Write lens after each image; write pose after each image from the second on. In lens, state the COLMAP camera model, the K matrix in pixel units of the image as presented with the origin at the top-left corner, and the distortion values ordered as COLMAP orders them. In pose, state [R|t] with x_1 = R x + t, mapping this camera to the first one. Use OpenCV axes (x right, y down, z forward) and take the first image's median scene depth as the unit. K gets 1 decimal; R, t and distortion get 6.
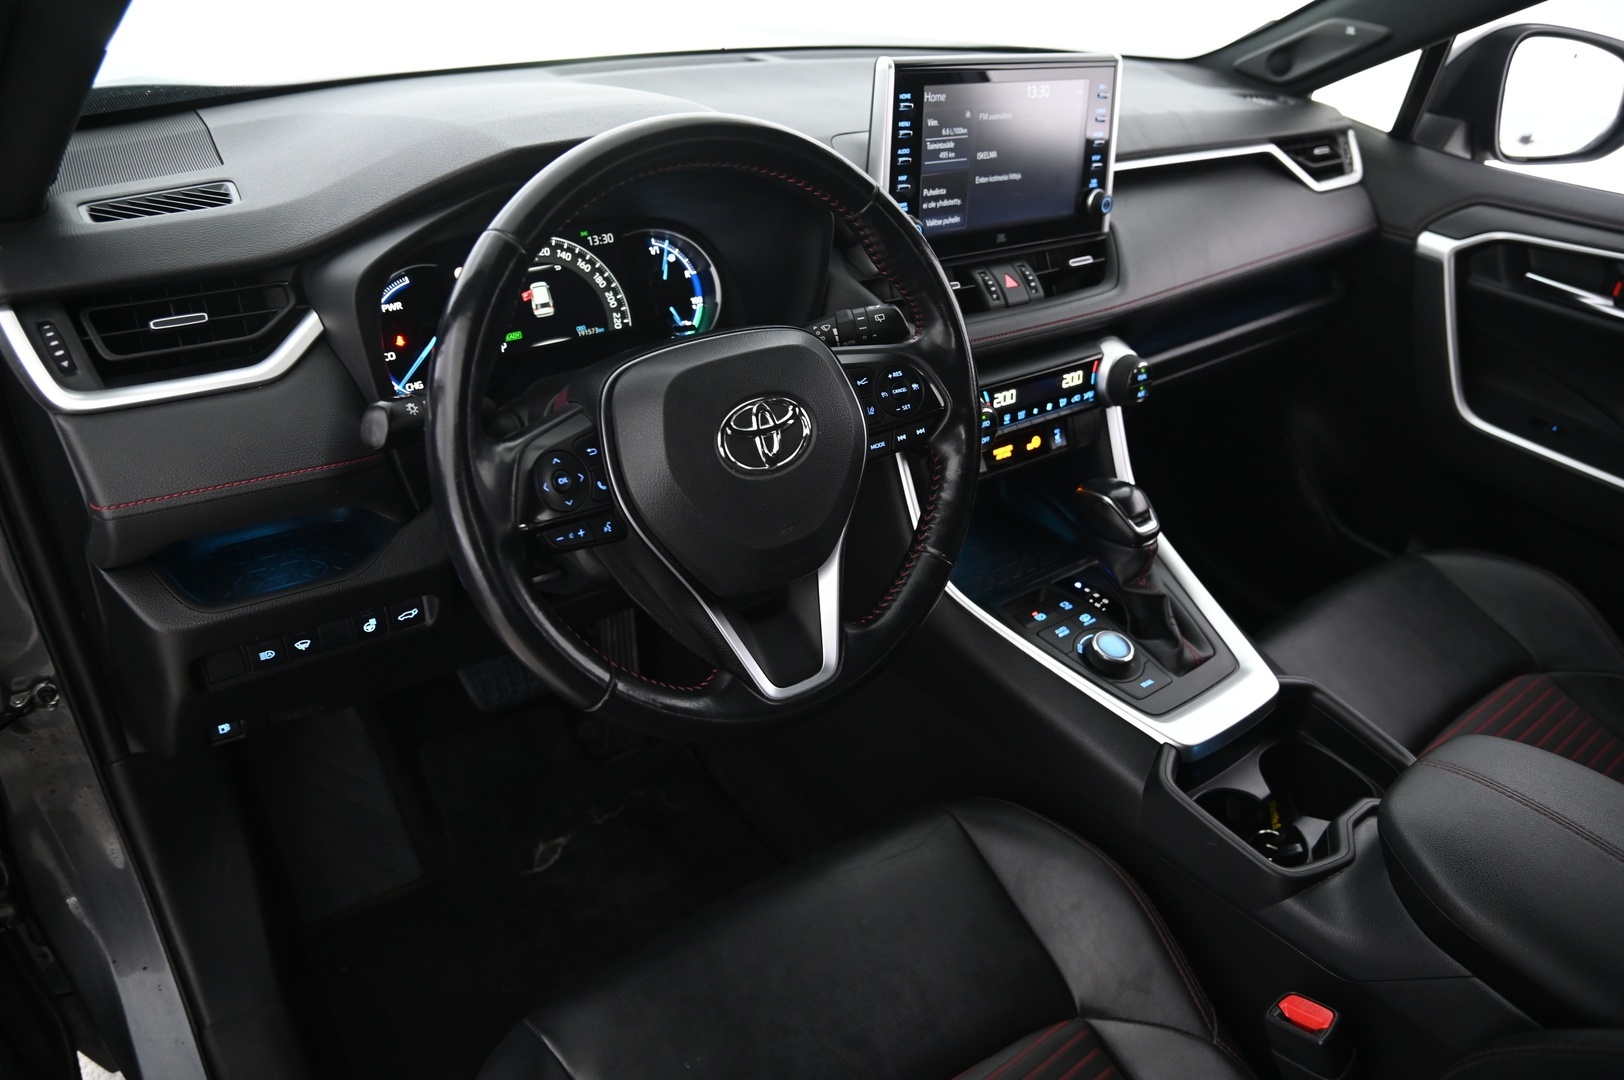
lens RADIAL K [[1104.1, 0, 824.9], [0, 1104.1, 552.4], [0, 0, 1]] dist [-0.118732, 0.057439]
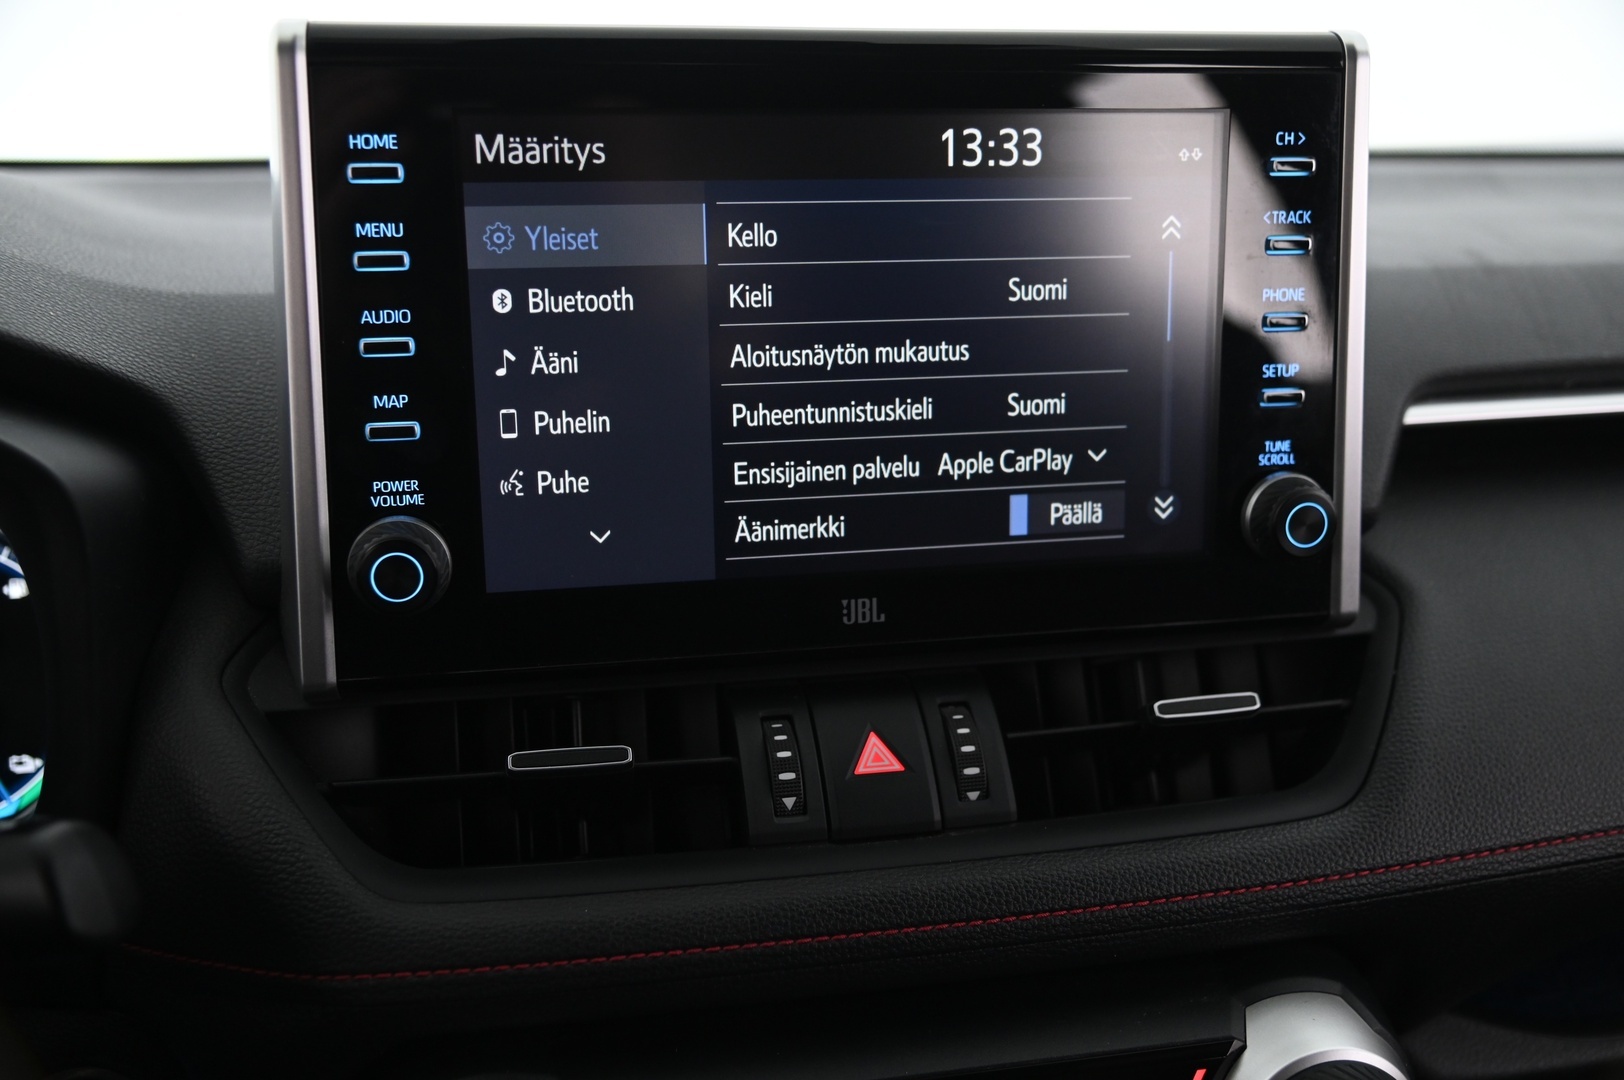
lens RADIAL K [[1593.3, 0, 826.3], [0, 1593.3, 542.4], [0, 0, 1]] dist [0.010692, 0.000000]
pose [[0.898647, 0.068472, -0.433296, 0.358497], [-0.184289, 0.955280, -0.231254, -0.208666], [0.398085, 0.287668, 0.871077, 0.621828]]
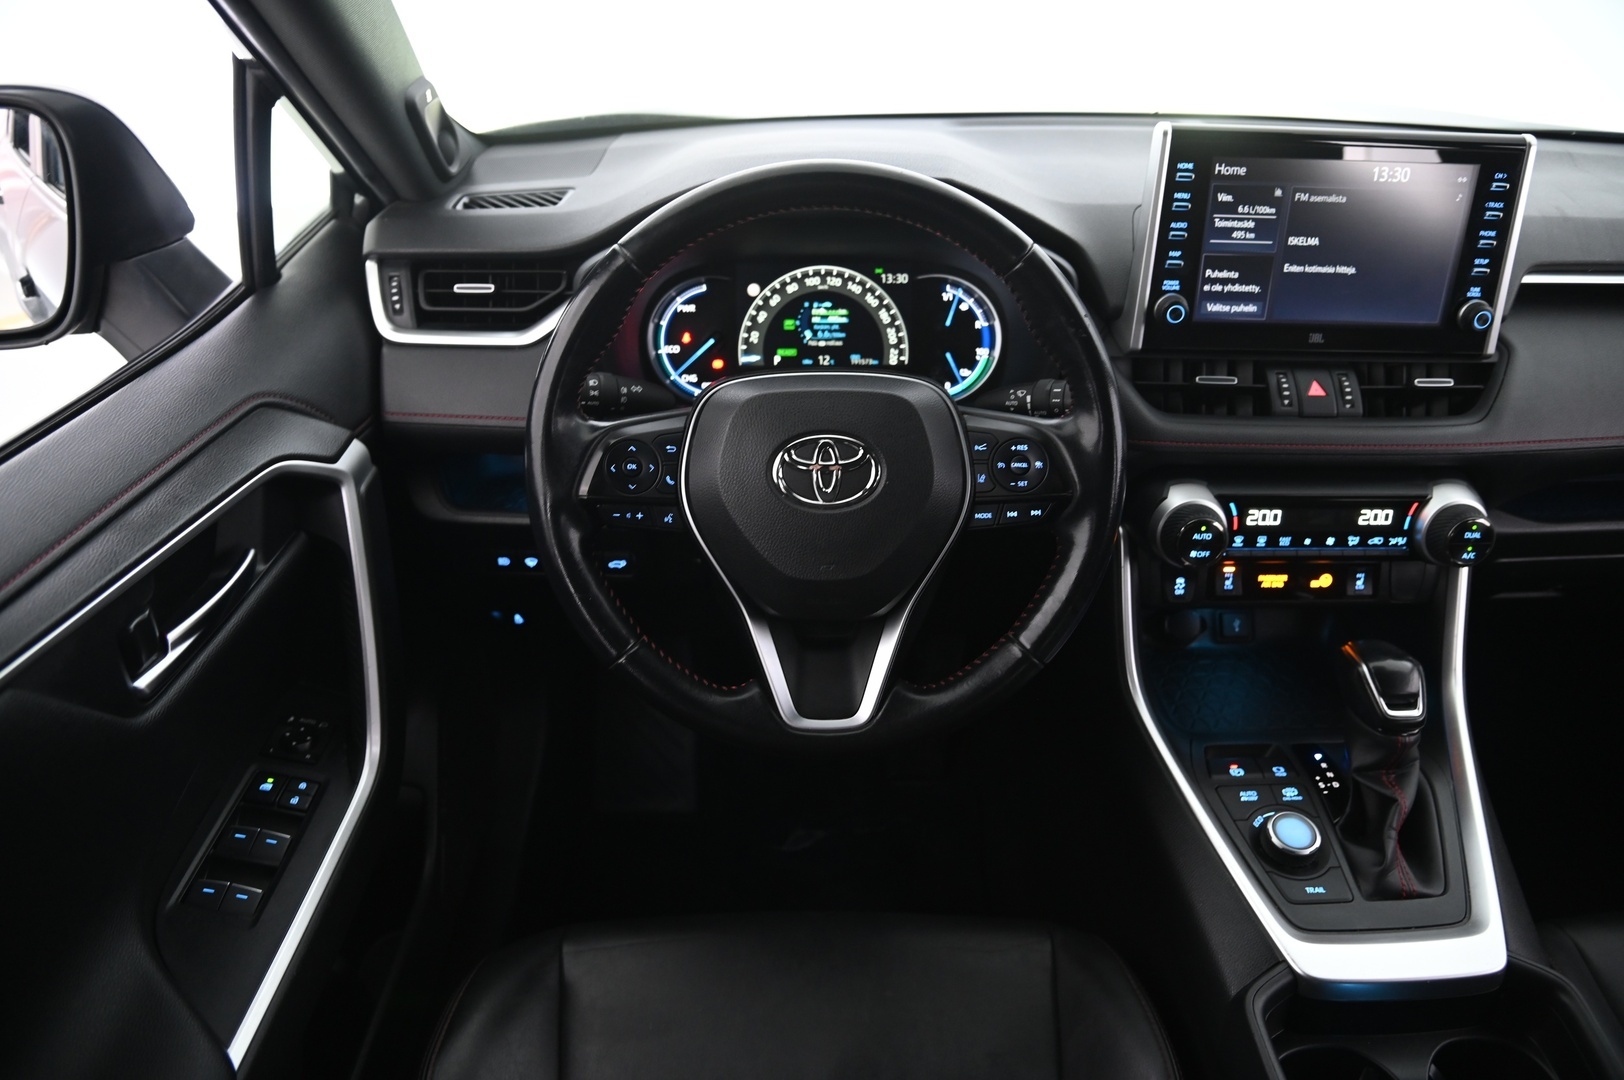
lens RADIAL K [[1104.1, 0, 813.7], [0, 1104.1, 547.1], [0, 0, 1]] dist [-0.118732, 0.057439]
pose [[0.800474, 0.247919, -0.545690, 0.361913], [-0.276063, 0.960624, 0.031476, -0.047435], [0.532006, 0.125449, 0.837396, 0.097882]]
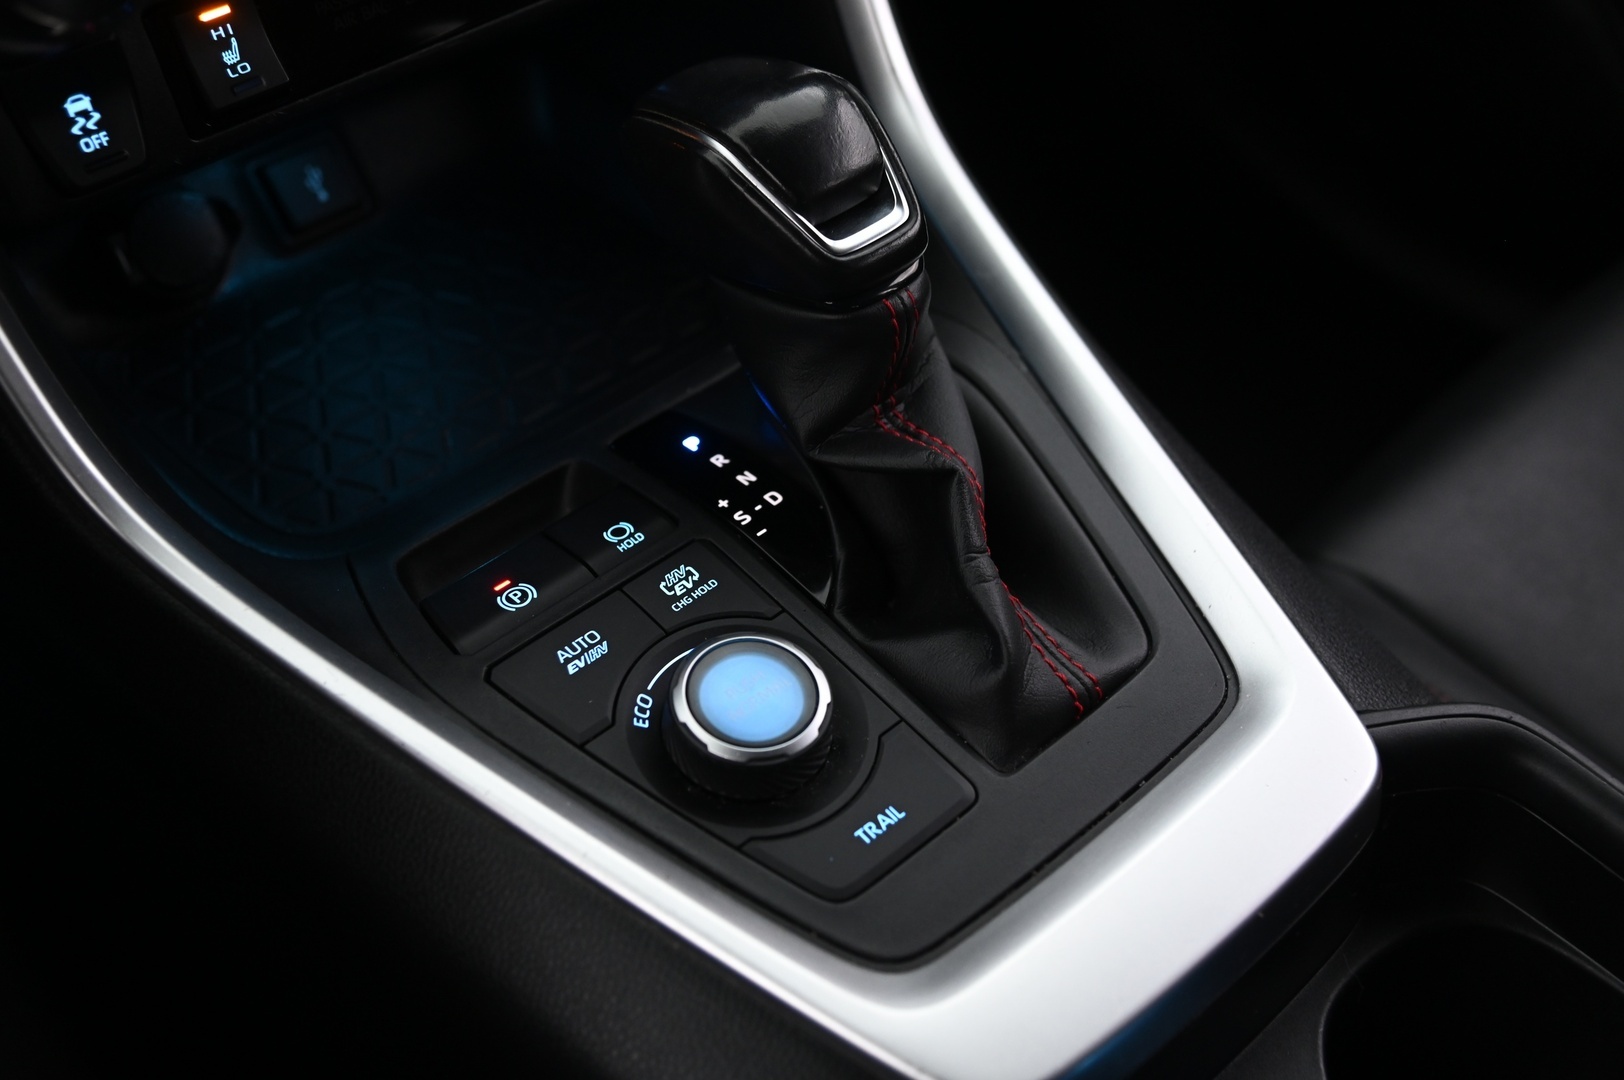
lens RADIAL K [[1968.8, 0, 842.7], [0, 1968.8, 558.2], [0, 0, 1]] dist [0.073106, 0.000000]
pose [[0.992444, -0.118139, 0.033140, 0.273397], [0.109594, 0.974951, 0.193547, -0.041772], [-0.055175, -0.188453, 0.980531, 0.518863]]
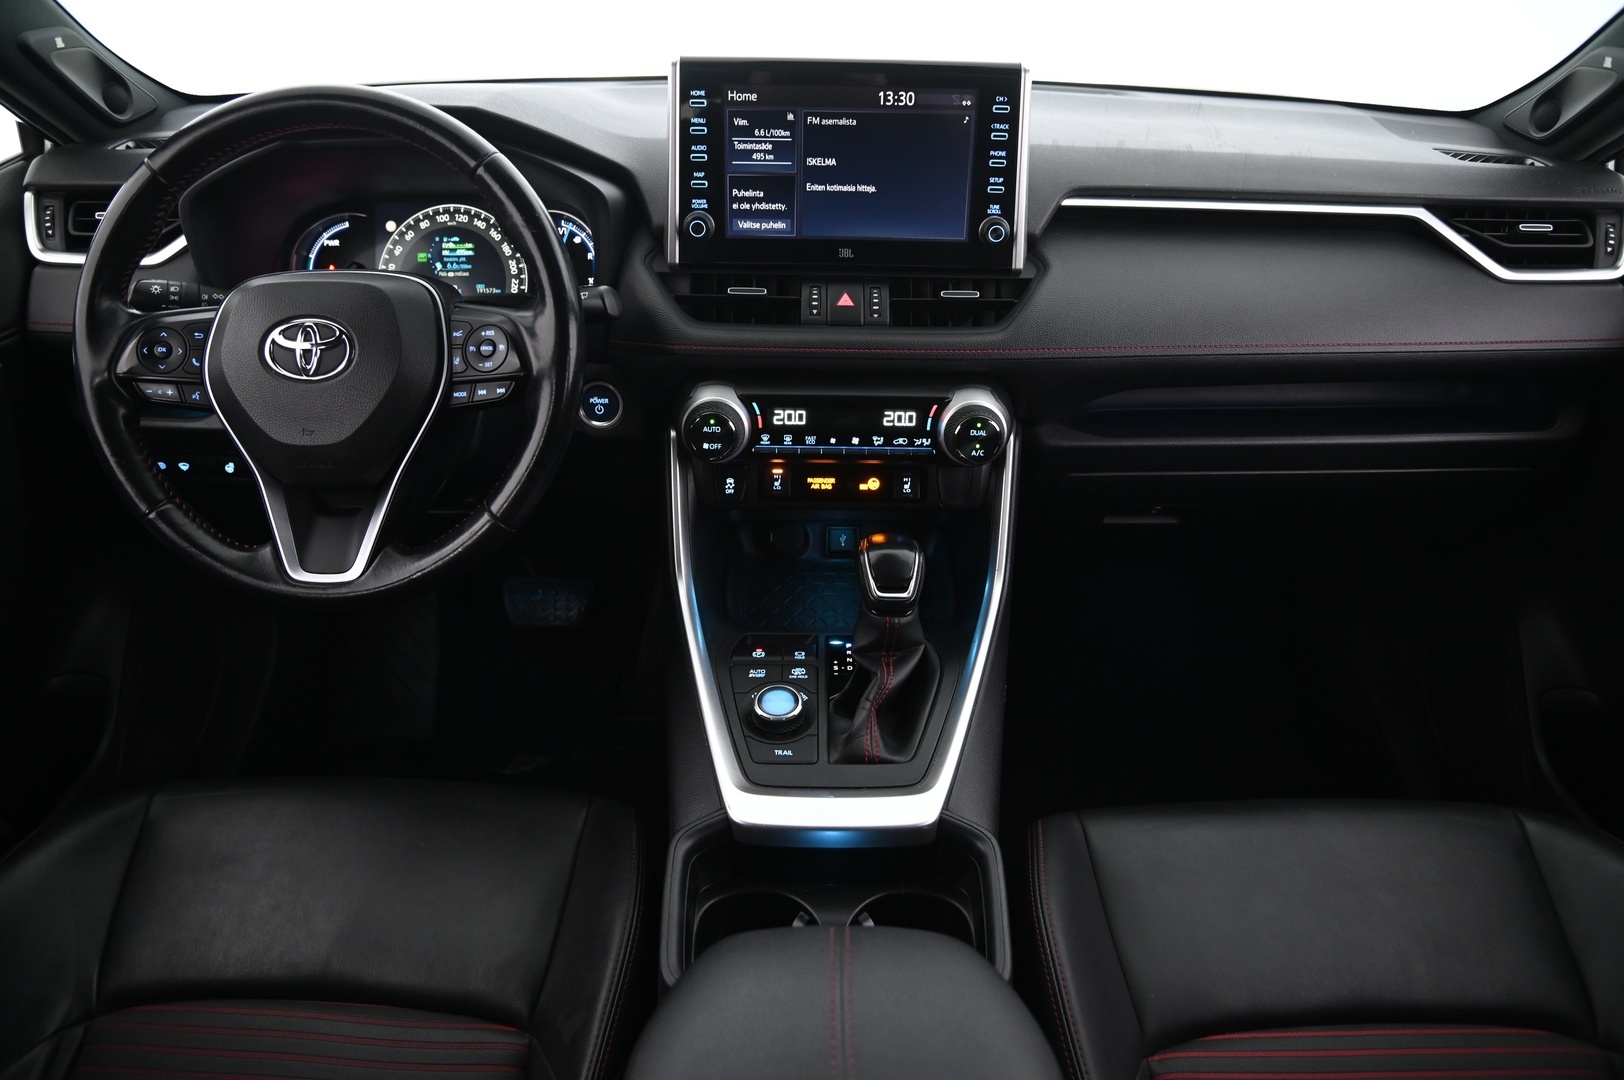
lens RADIAL K [[1104.1, 0, 810.3], [0, 1104.1, 541.2], [0, 0, 1]] dist [-0.118732, 0.057439]
pose [[0.789493, 0.245604, -0.562476, 0.751268], [-0.291262, 0.956602, 0.008882, -0.054346], [0.540247, 0.156815, 0.826766, 0.257876]]
